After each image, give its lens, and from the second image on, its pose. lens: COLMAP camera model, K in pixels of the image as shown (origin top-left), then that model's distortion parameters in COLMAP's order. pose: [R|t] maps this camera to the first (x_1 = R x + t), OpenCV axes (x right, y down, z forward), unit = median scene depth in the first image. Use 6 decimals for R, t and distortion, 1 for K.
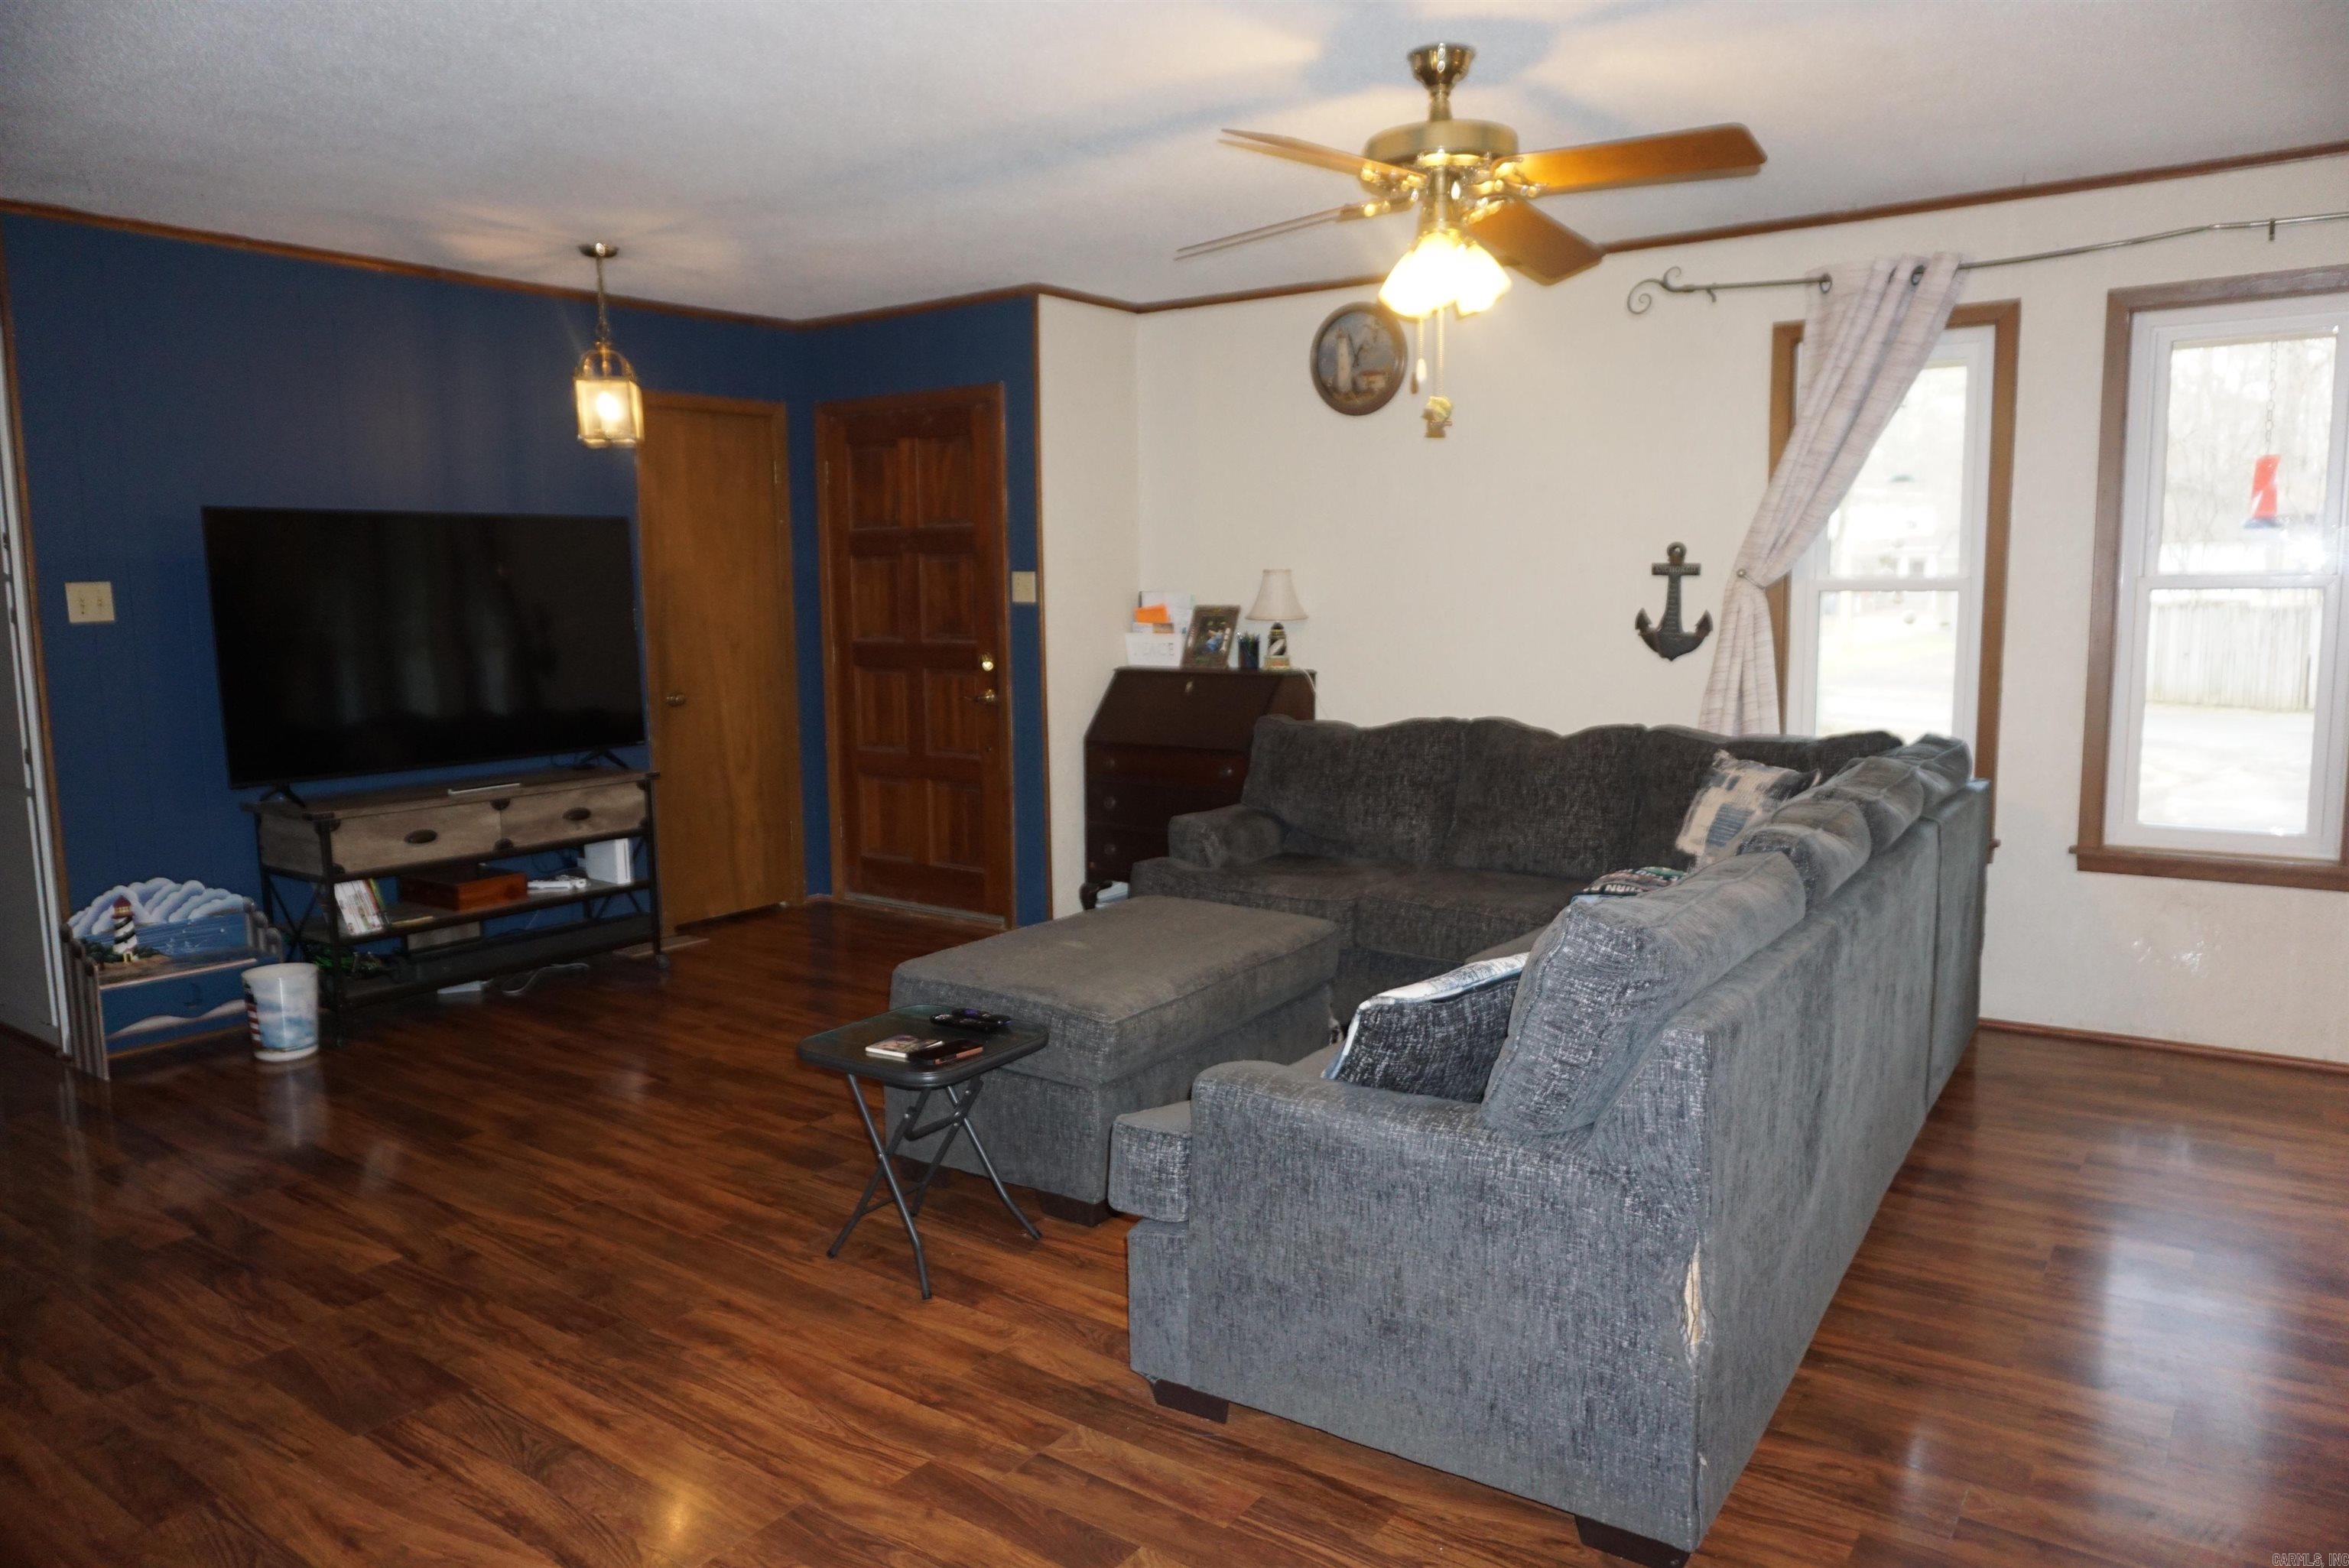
lens RADIAL K [[1563.8, 0, 1173.9], [0, 1563.8, 790.7], [0, 0, 1]] dist [-0.055276, 0.036696]
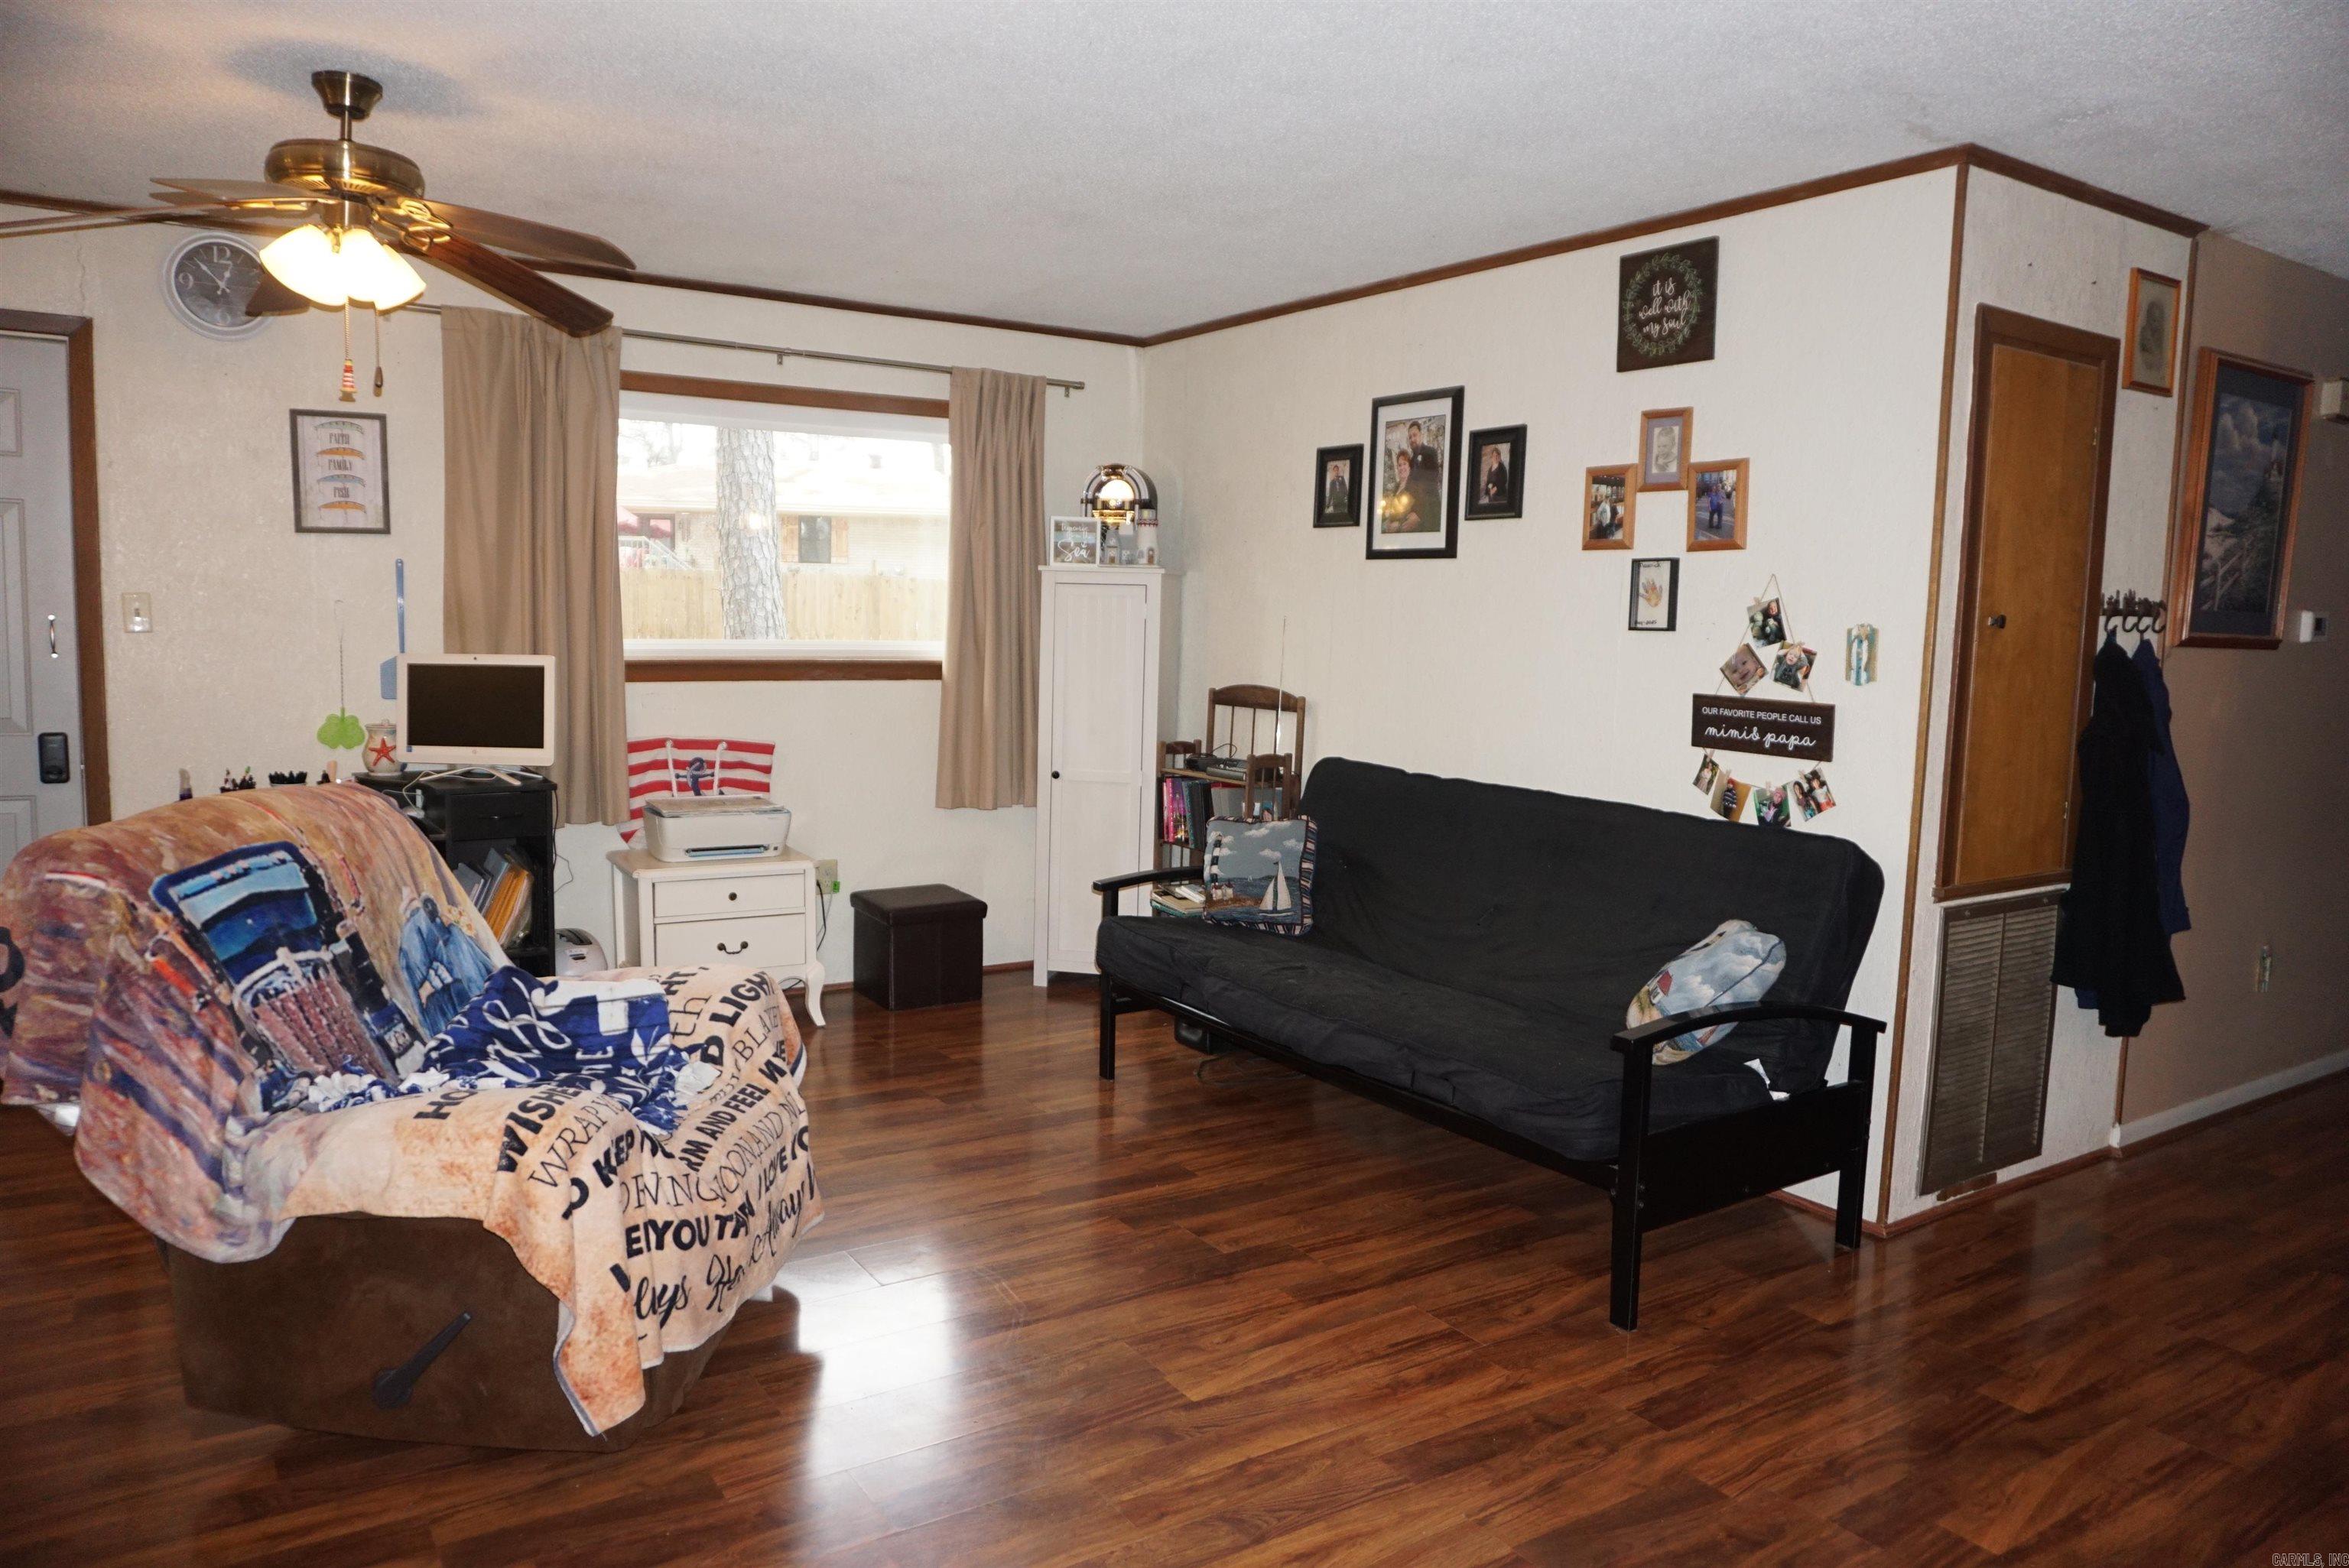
lens RADIAL K [[1564.0, 0, 1174.5], [0, 1564.0, 784.0], [0, 0, 1]] dist [-0.062564, 0.050491]
pose [[-0.355706, 0.095451, -0.929711, 0.198302], [-0.138340, 0.978436, 0.153382, -0.080740], [0.924302, 0.183175, -0.334831, 0.569054]]
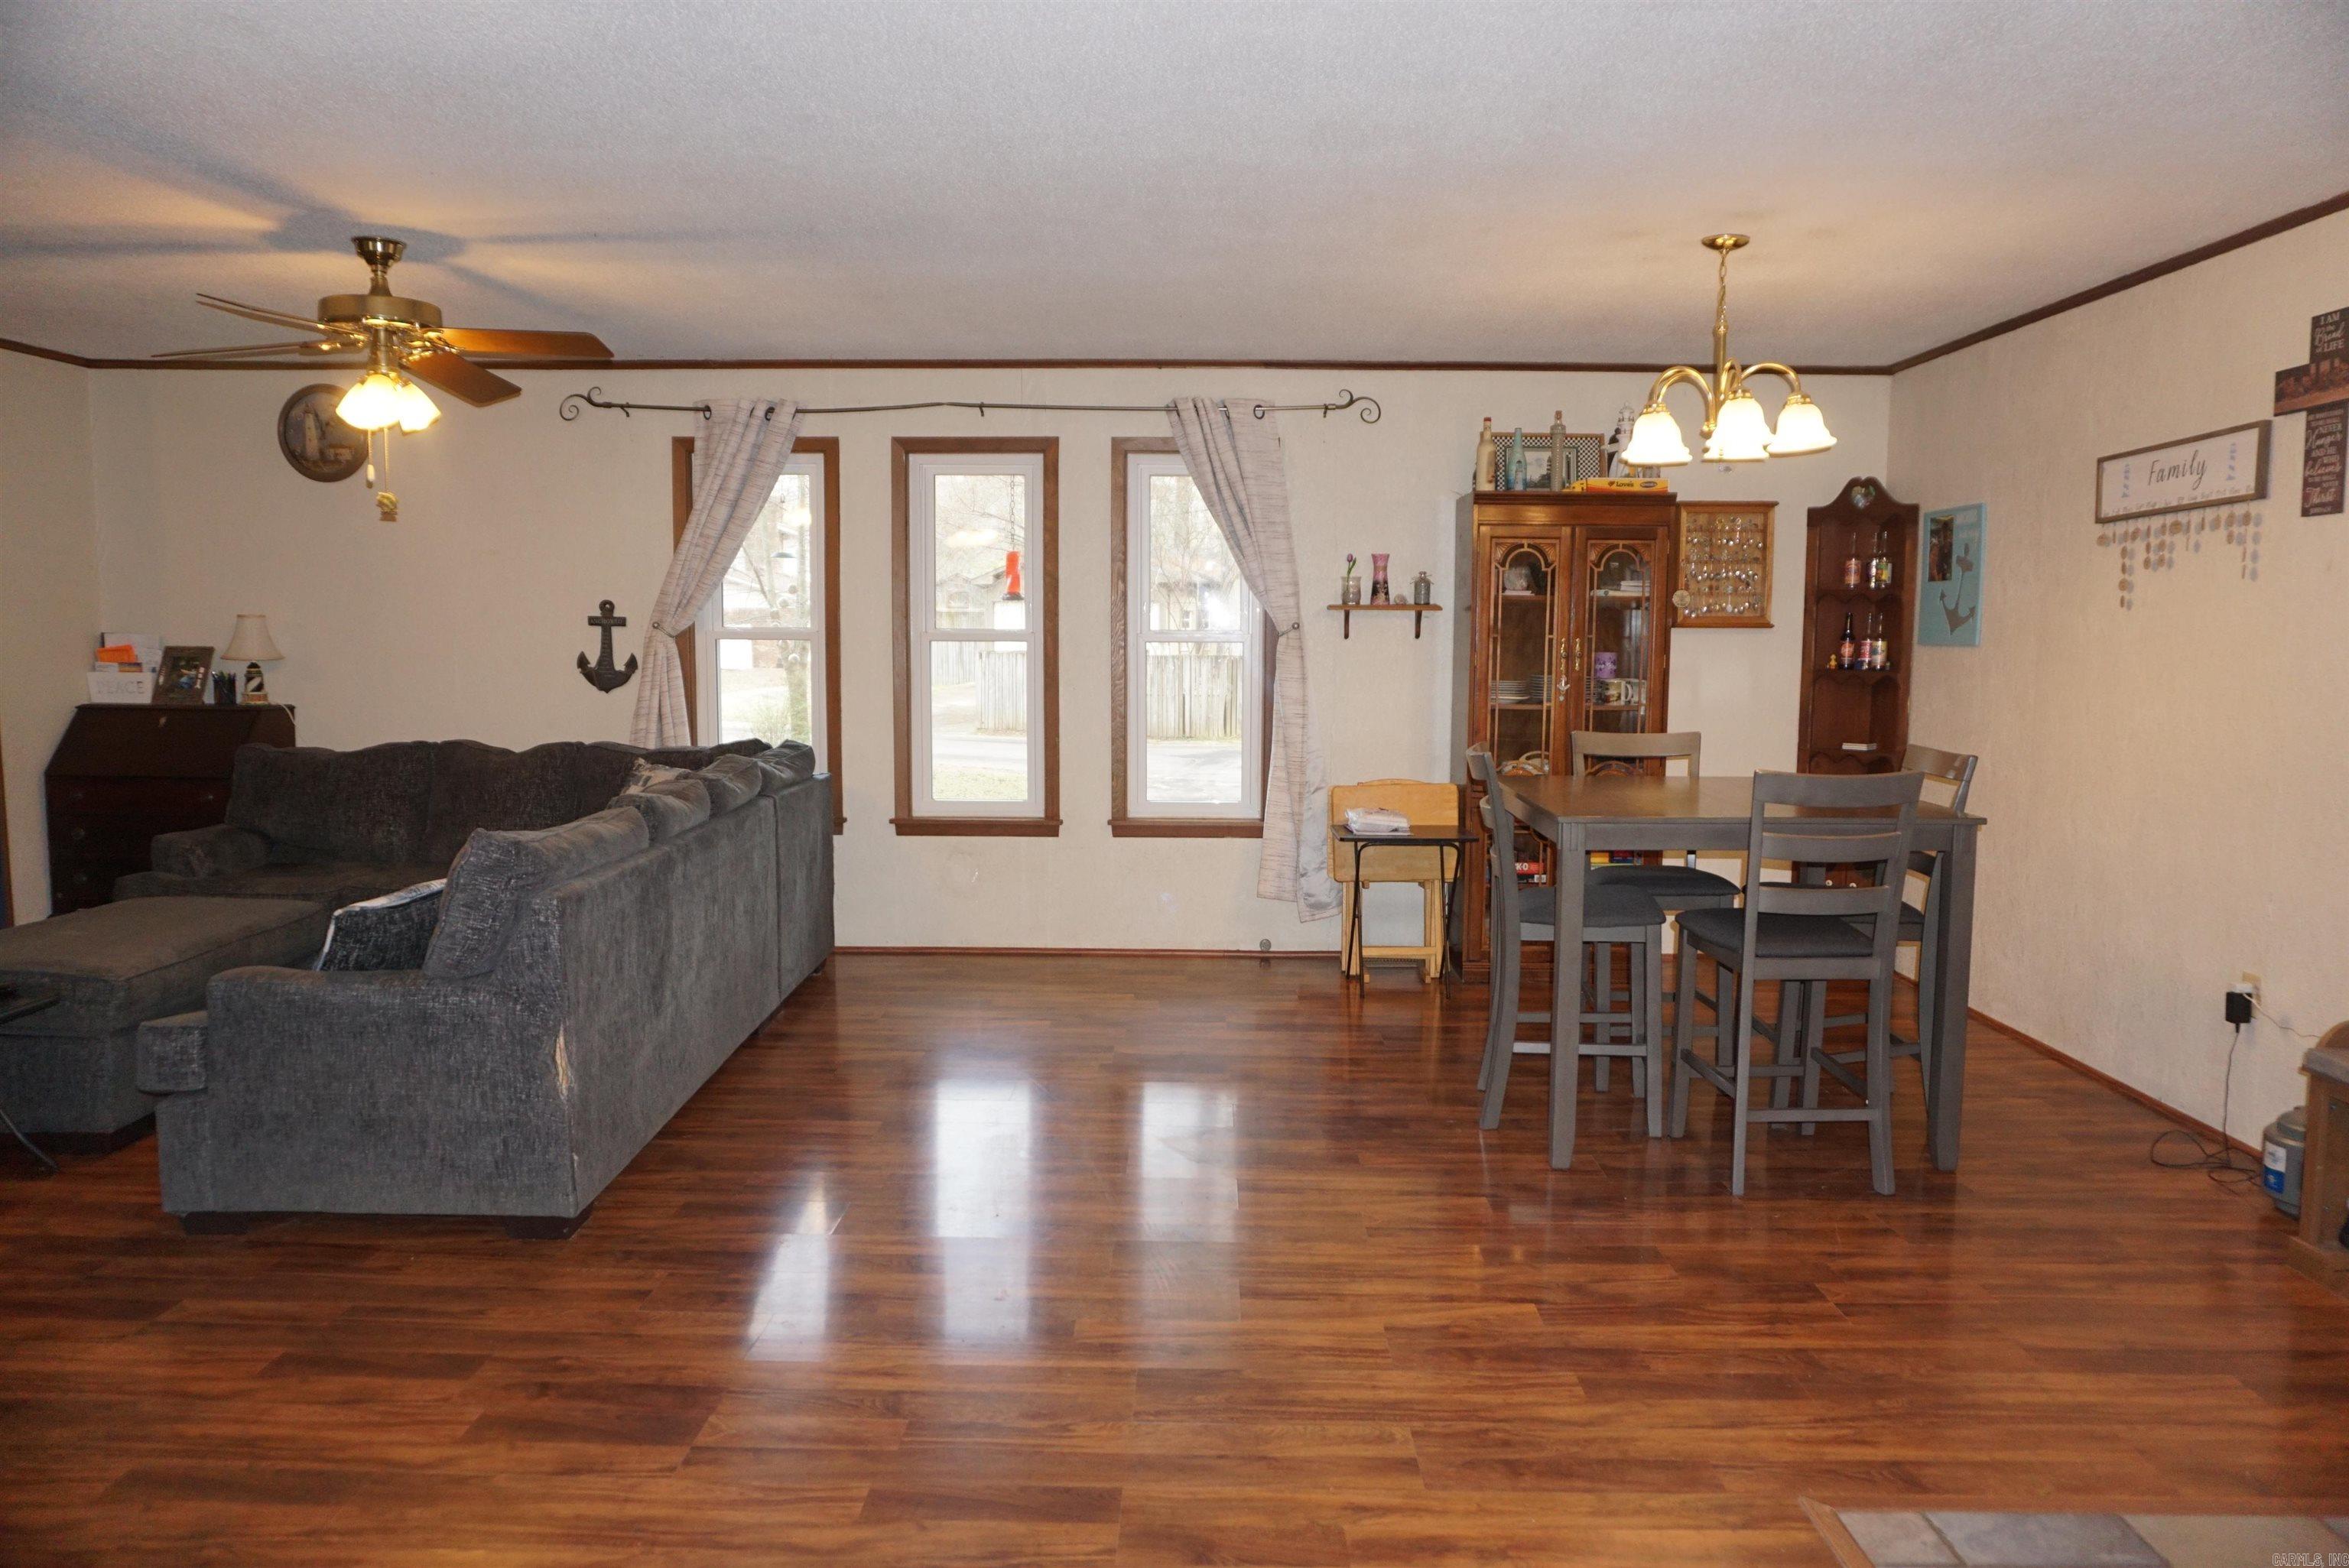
lens RADIAL K [[1563.8, 0, 1173.9], [0, 1563.8, 790.7], [0, 0, 1]] dist [-0.055276, 0.036696]
pose [[0.821846, -0.038514, 0.568407, -0.028030], [0.054655, 0.998441, -0.011372, 0.040982], [-0.567082, 0.040412, 0.822669, -0.341583]]
